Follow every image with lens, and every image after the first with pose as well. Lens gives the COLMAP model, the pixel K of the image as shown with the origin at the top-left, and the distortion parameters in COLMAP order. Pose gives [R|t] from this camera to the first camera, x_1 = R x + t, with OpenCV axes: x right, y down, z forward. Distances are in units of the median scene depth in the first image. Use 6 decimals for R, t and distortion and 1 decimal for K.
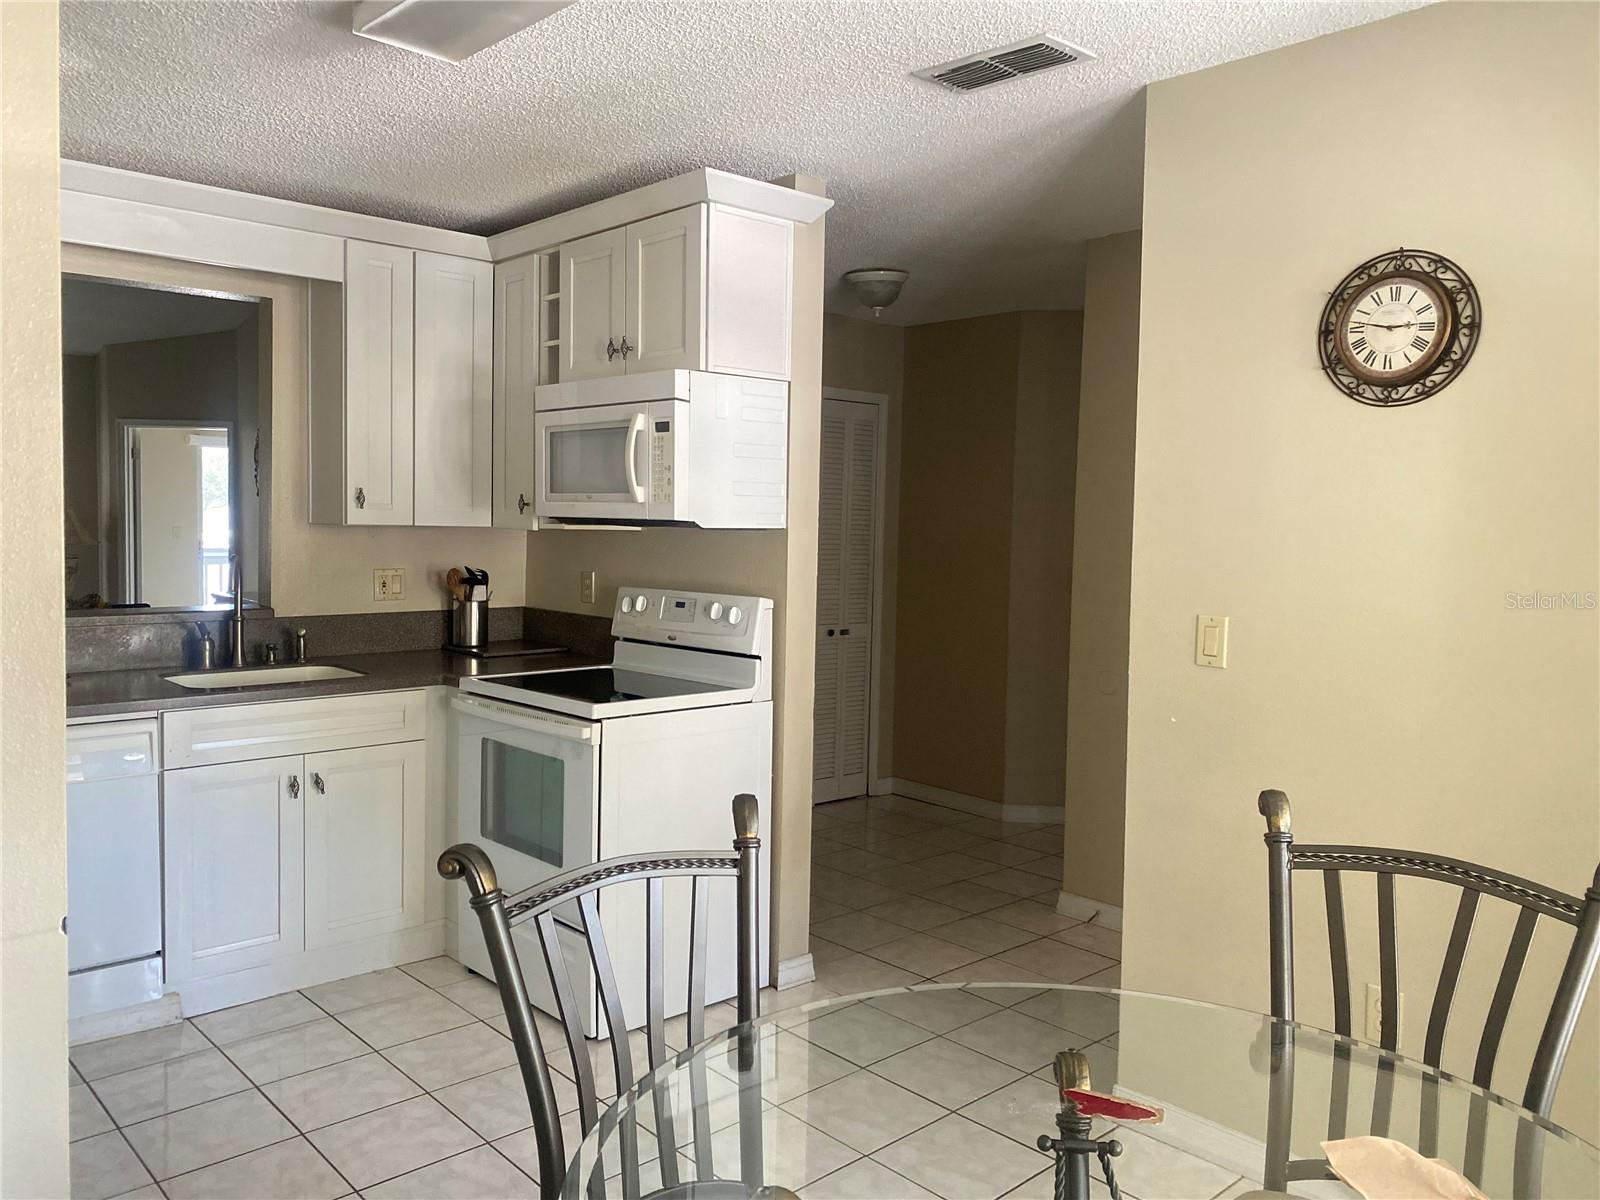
lens RADIAL K [[1218.8, 0, 800.0], [0, 1218.8, 600.0], [0, 0, 1]] dist [0.004876, -0.000075]
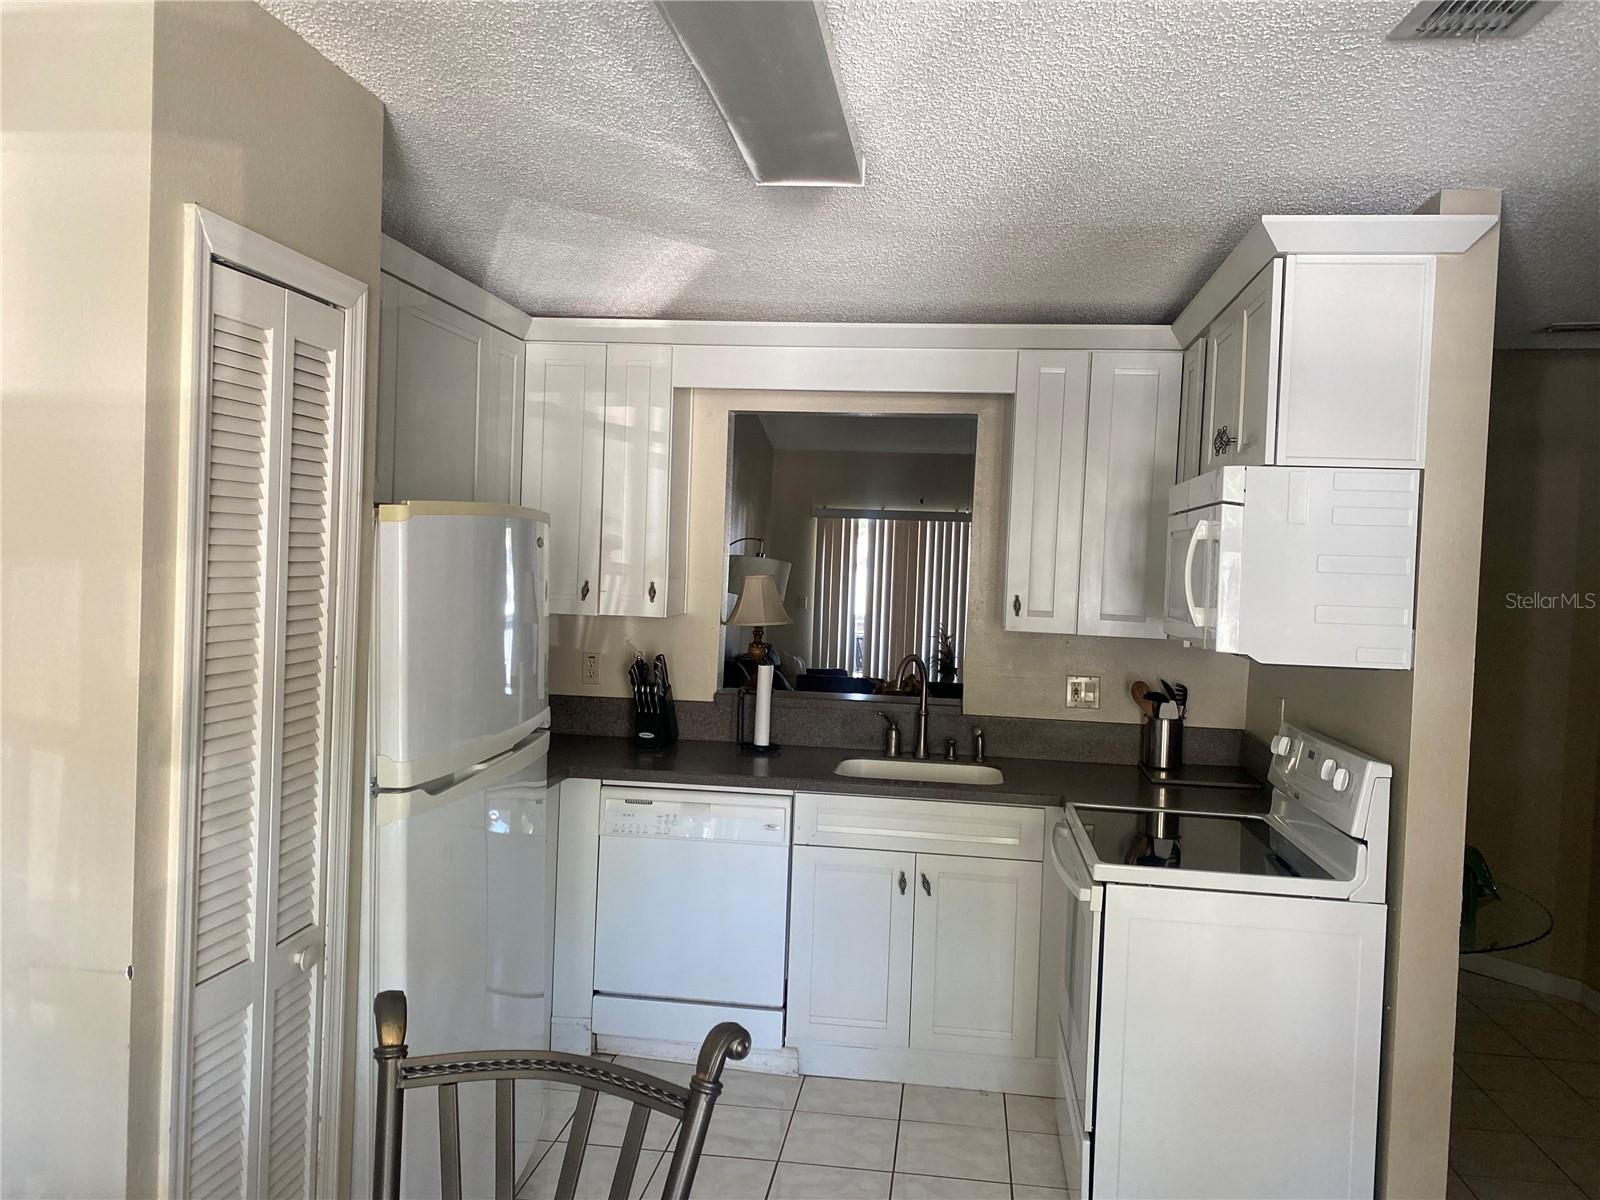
lens RADIAL K [[1209.2, 0, 800.0], [0, 1209.2, 580.8], [0, 0, 1]] dist [-0.011703, -0.003885]
pose [[0.636143, 0.021900, -0.771260, 0.307236], [-0.080682, 0.996005, -0.038265, -0.054746], [0.767341, 0.086569, 0.635369, 0.254540]]
